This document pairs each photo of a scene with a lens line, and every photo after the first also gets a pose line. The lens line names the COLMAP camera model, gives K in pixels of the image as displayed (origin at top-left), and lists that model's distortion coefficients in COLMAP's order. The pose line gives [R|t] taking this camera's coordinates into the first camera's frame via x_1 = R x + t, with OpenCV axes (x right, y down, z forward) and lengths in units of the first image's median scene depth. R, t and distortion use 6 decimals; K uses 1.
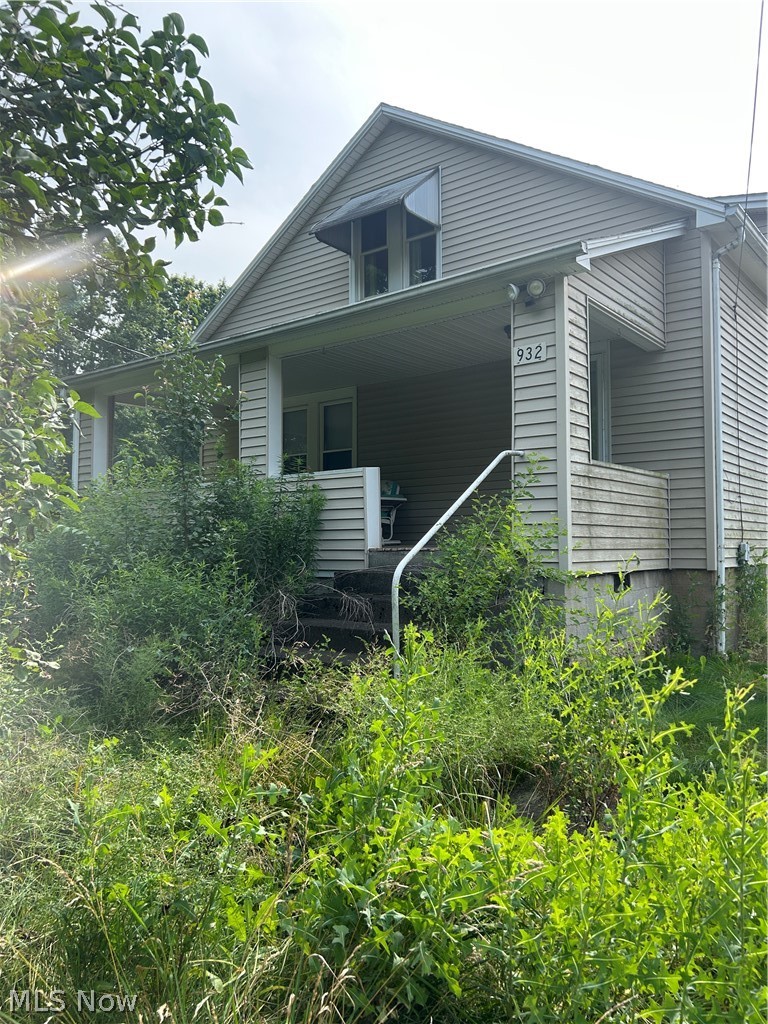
lens RADIAL K [[769.8, 0, 384.0], [0, 769.8, 512.0], [0, 0, 1]] dist [0.008717, -0.000229]
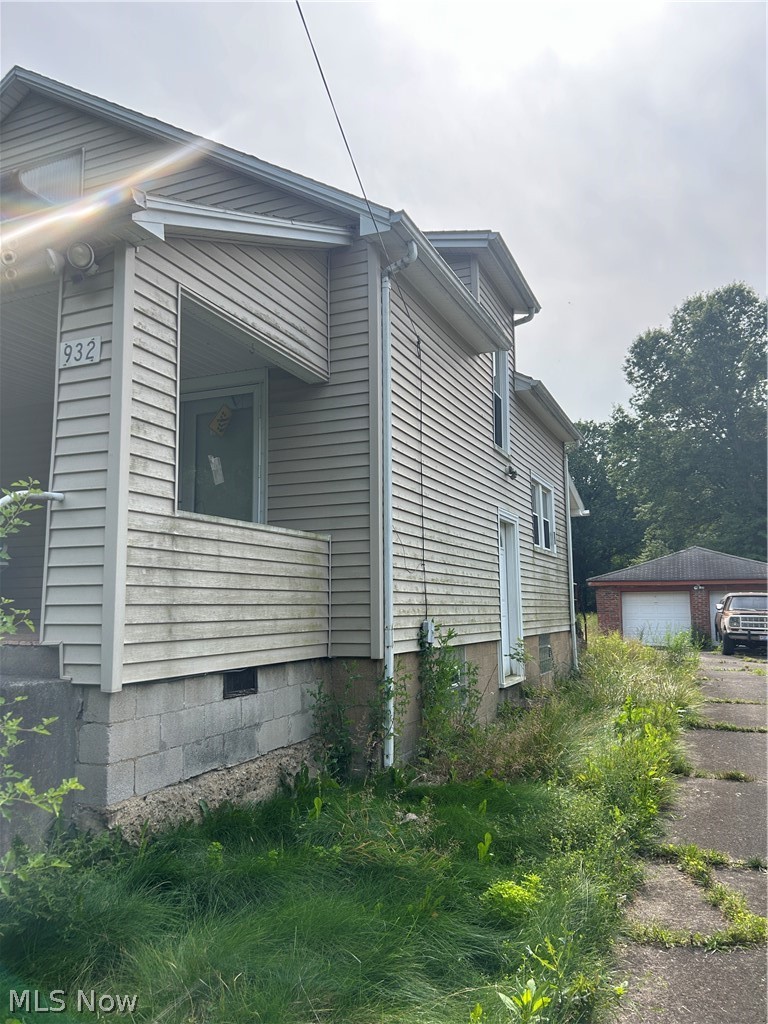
lens RADIAL K [[765.6, 0, 384.3], [0, 765.6, 499.6], [0, 0, 1]] dist [0.106336, -0.188005]
pose [[0.964655, 0.031319, 0.261650, 0.230269], [-0.005232, 0.994993, -0.099809, -0.007740], [-0.263466, 0.094912, 0.959988, 0.238783]]
